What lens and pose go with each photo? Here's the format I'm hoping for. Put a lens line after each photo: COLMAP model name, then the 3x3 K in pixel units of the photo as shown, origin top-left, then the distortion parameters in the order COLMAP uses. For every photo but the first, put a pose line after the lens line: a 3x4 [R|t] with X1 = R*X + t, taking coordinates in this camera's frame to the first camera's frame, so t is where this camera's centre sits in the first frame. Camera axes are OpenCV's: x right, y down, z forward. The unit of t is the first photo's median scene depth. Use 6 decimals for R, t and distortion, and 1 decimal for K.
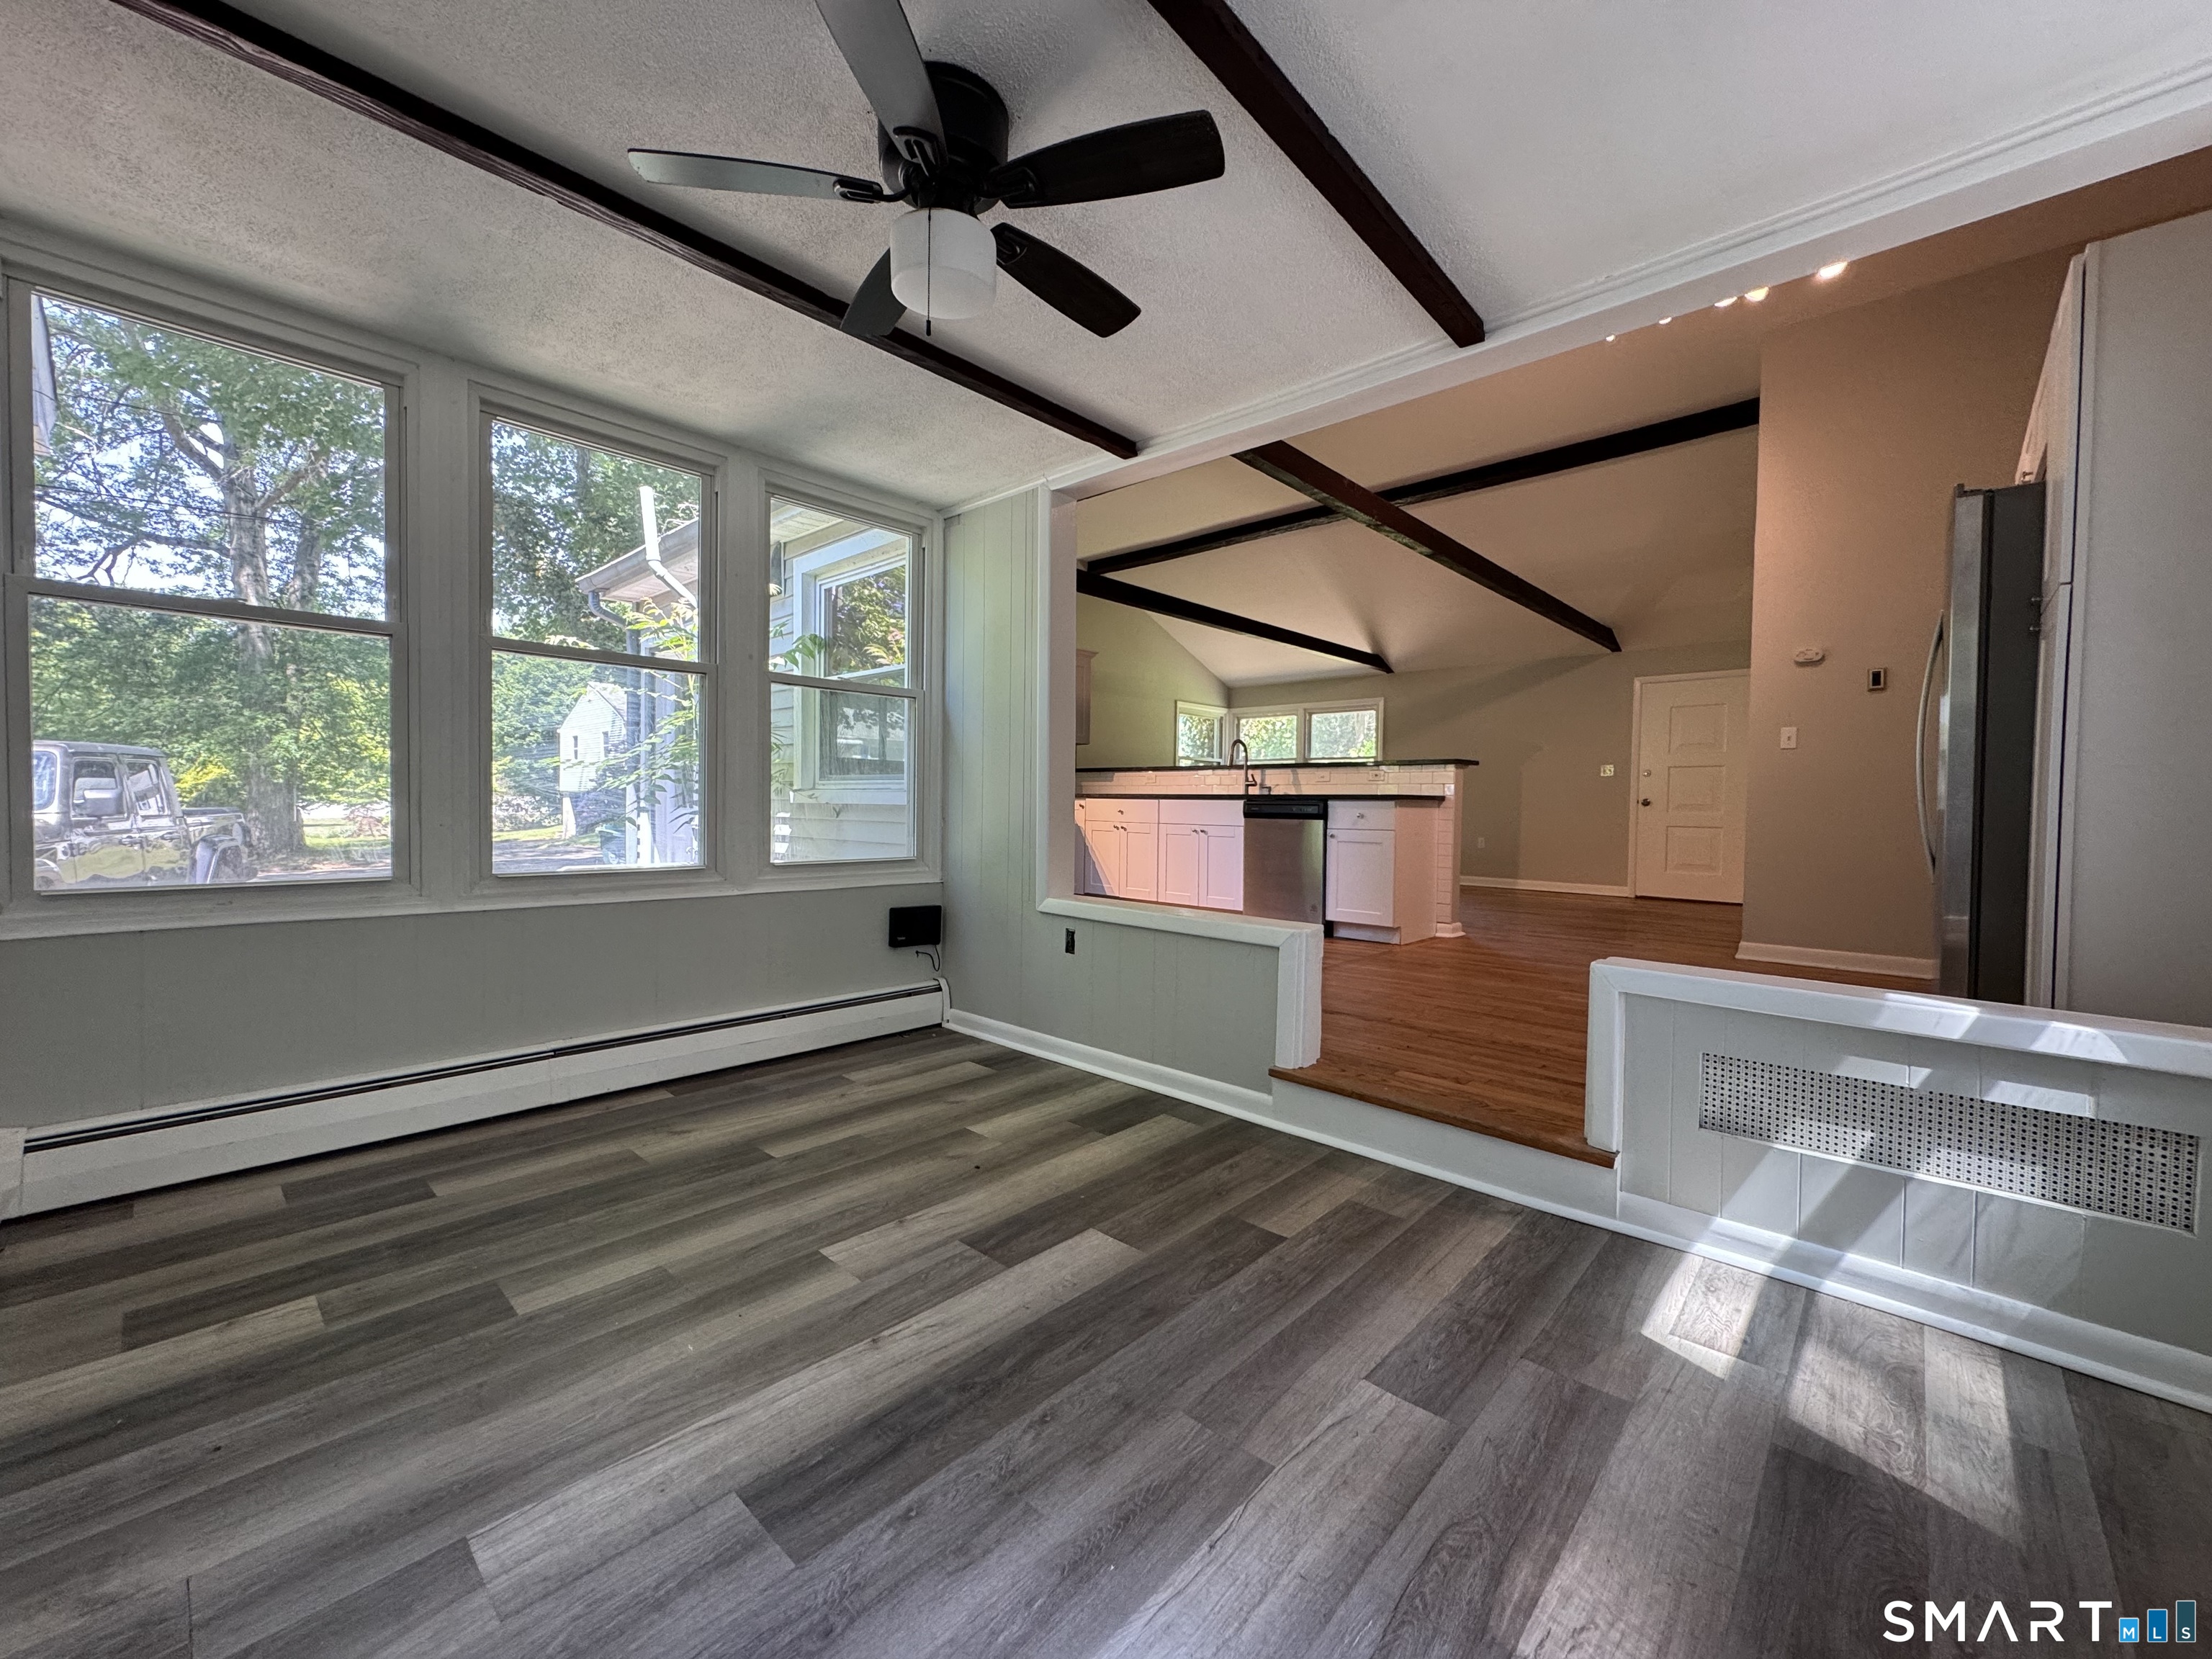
lens RADIAL K [[881.7, 0, 1109.4], [0, 881.7, 830.4], [0, 0, 1]] dist [-0.002019, -0.000100]
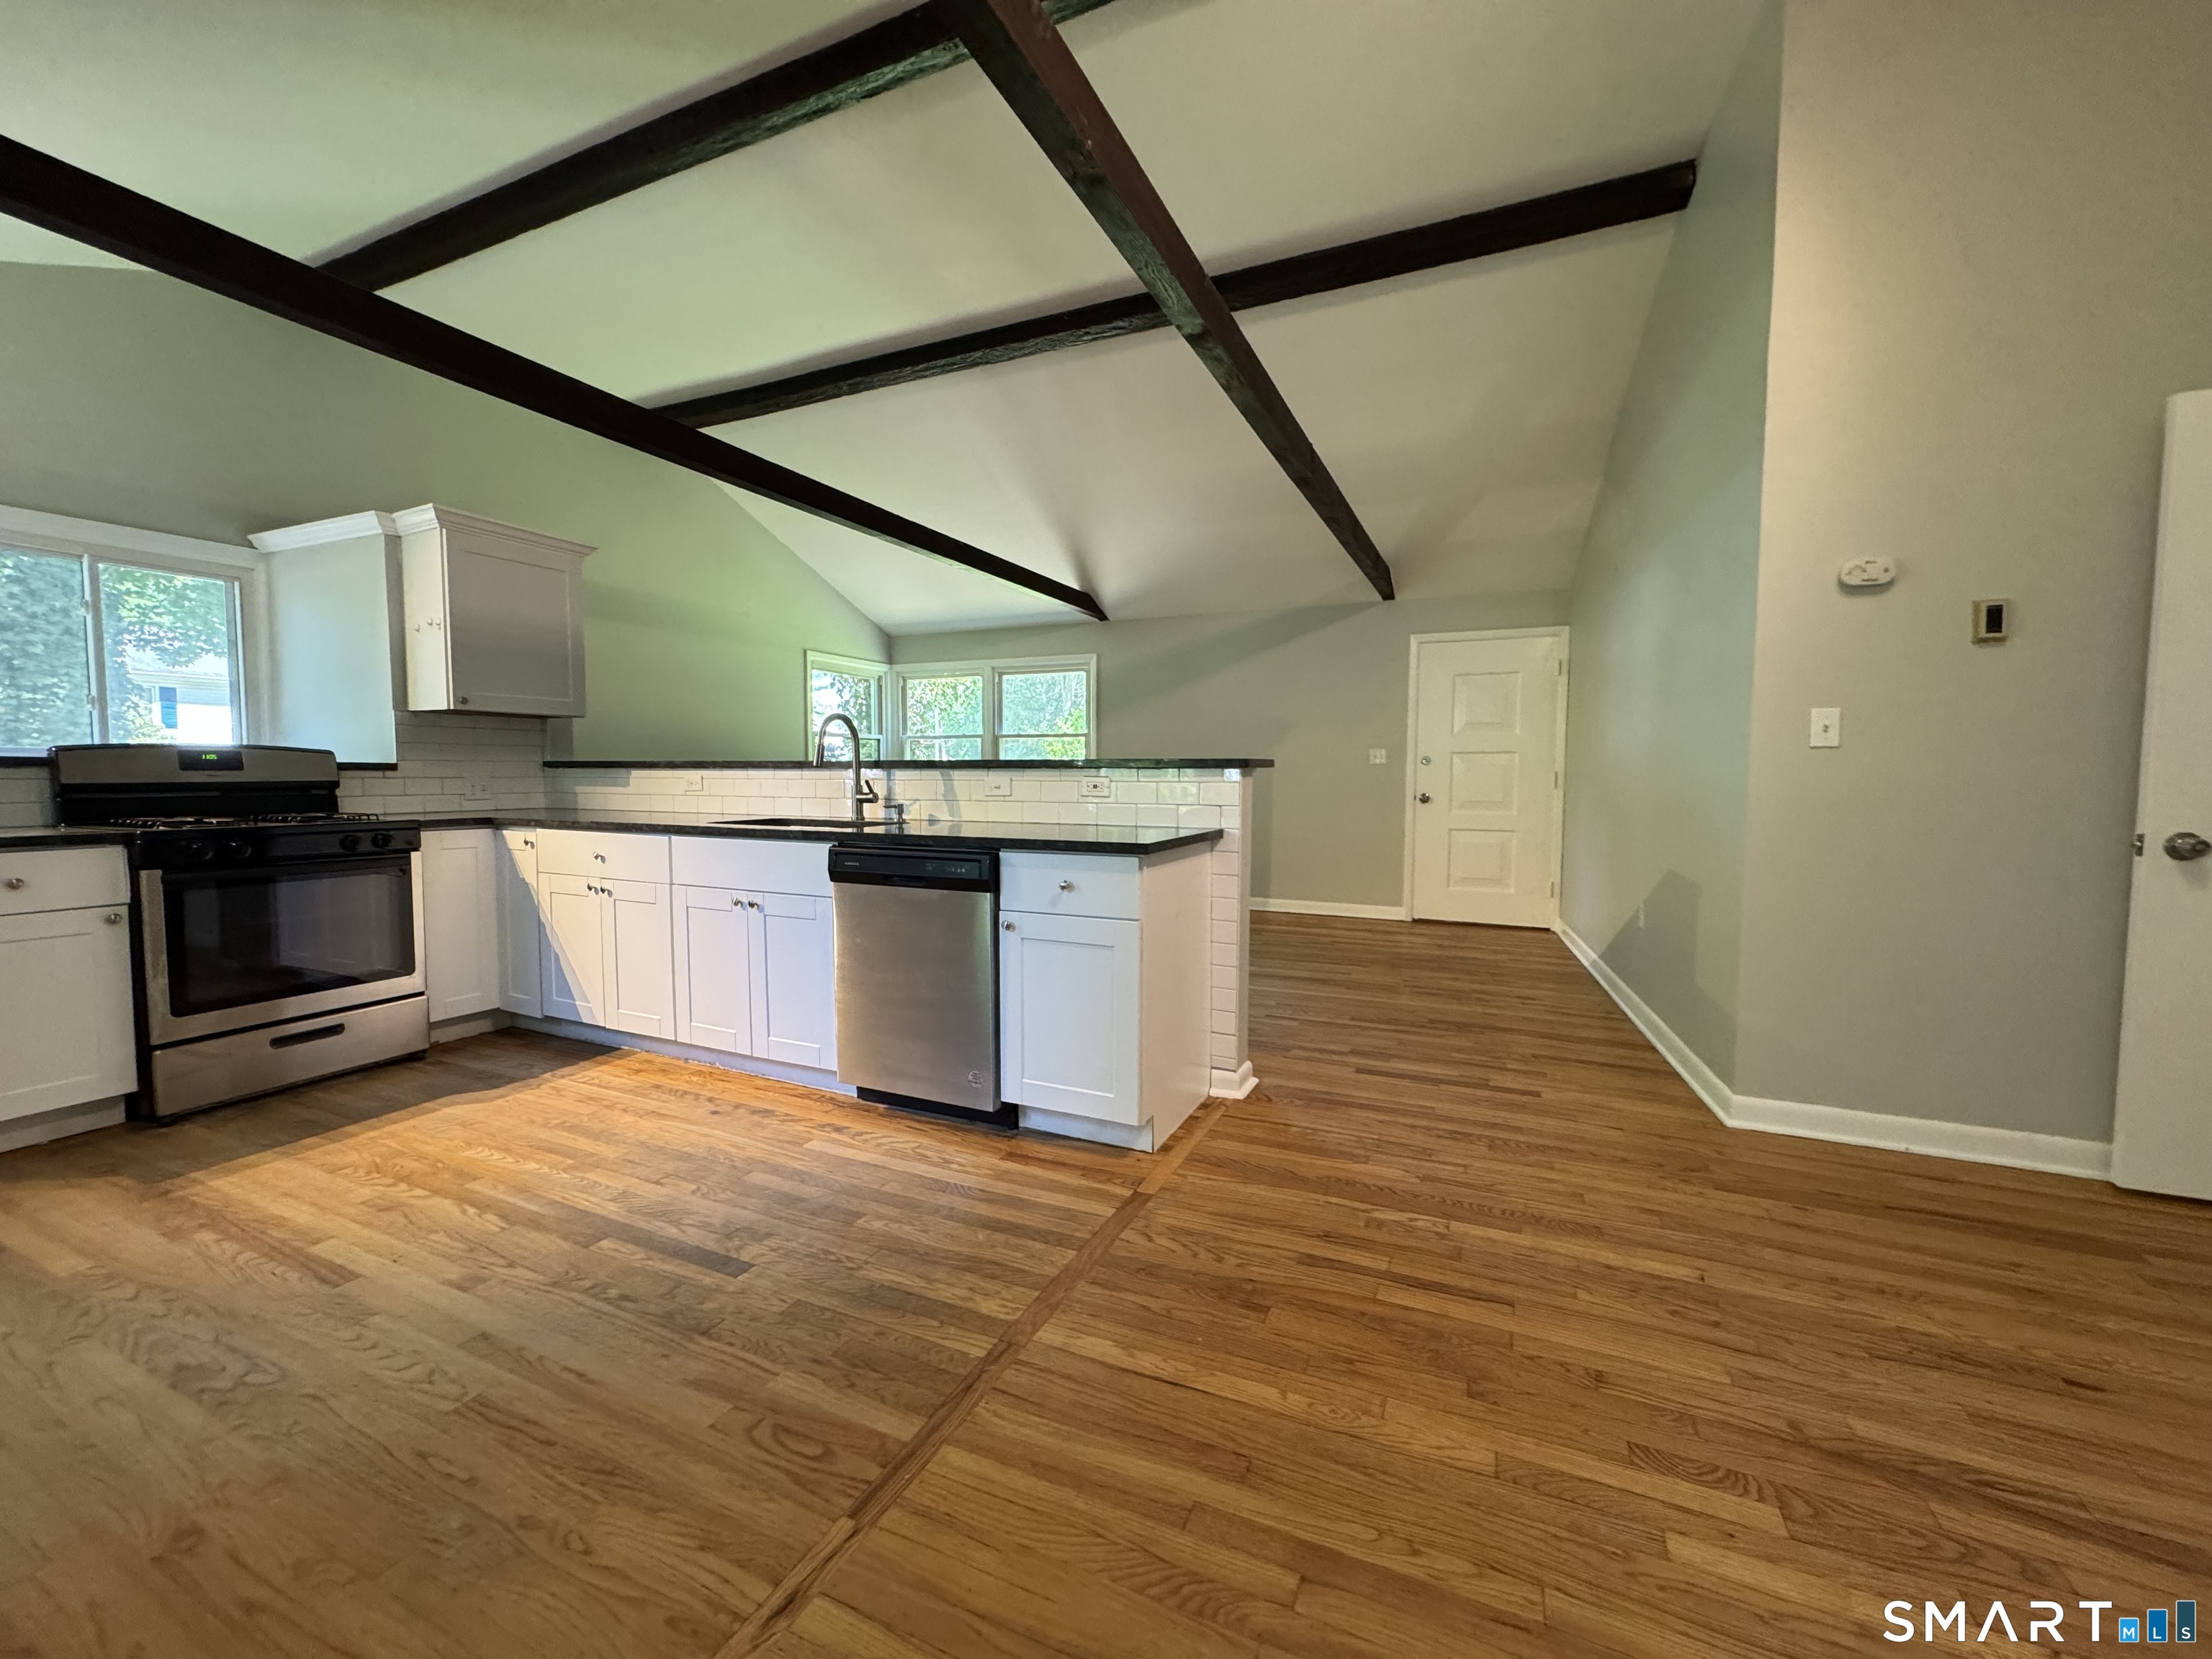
lens RADIAL K [[881.7, 0, 1109.4], [0, 881.7, 830.4], [0, 0, 1]] dist [-0.002019, -0.000100]
pose [[0.948353, -0.030767, 0.315721, 0.156342], [0.018362, 0.998941, 0.042191, -0.063071], [-0.316684, -0.034215, 0.947914, 0.540118]]
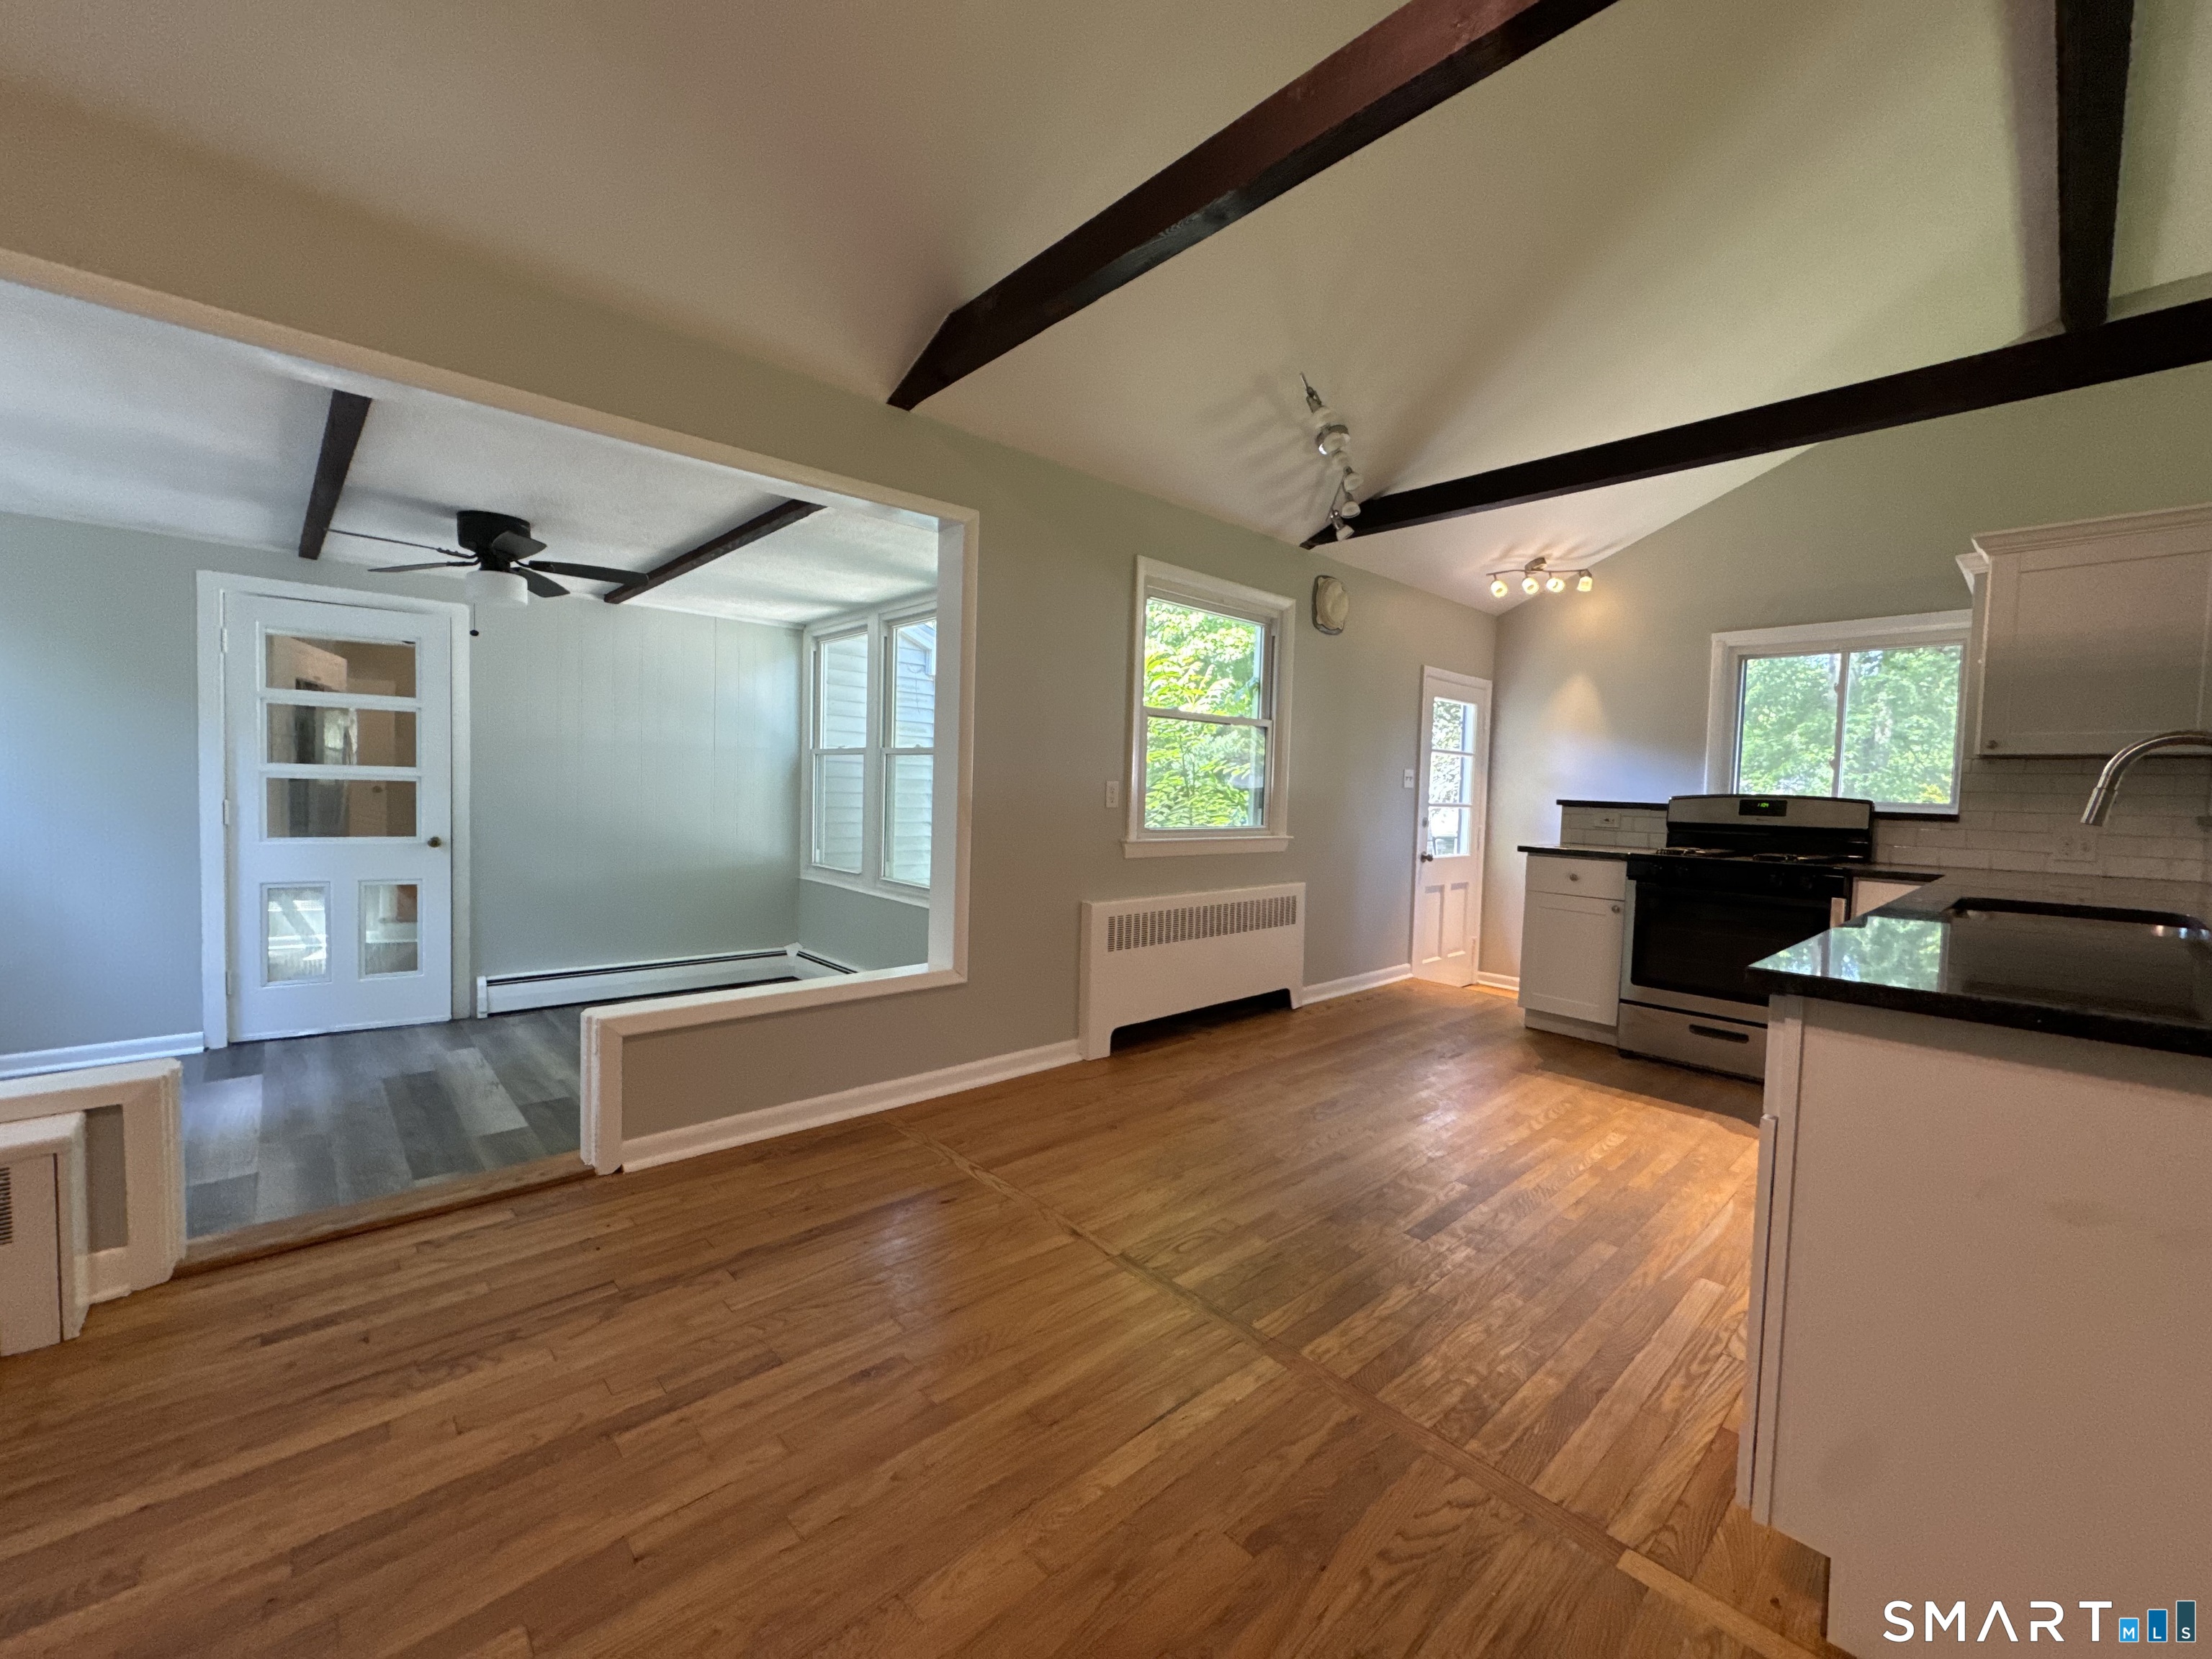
lens RADIAL K [[876.8, 0, 1106.0], [0, 876.8, 829.5], [0, 0, 1]] dist [0.002789, 0.000136]
pose [[-0.075564, 0.031745, -0.996636, 0.540571], [-0.060881, 0.997482, 0.036388, -0.071152], [0.995281, 0.063425, -0.073441, 0.789575]]
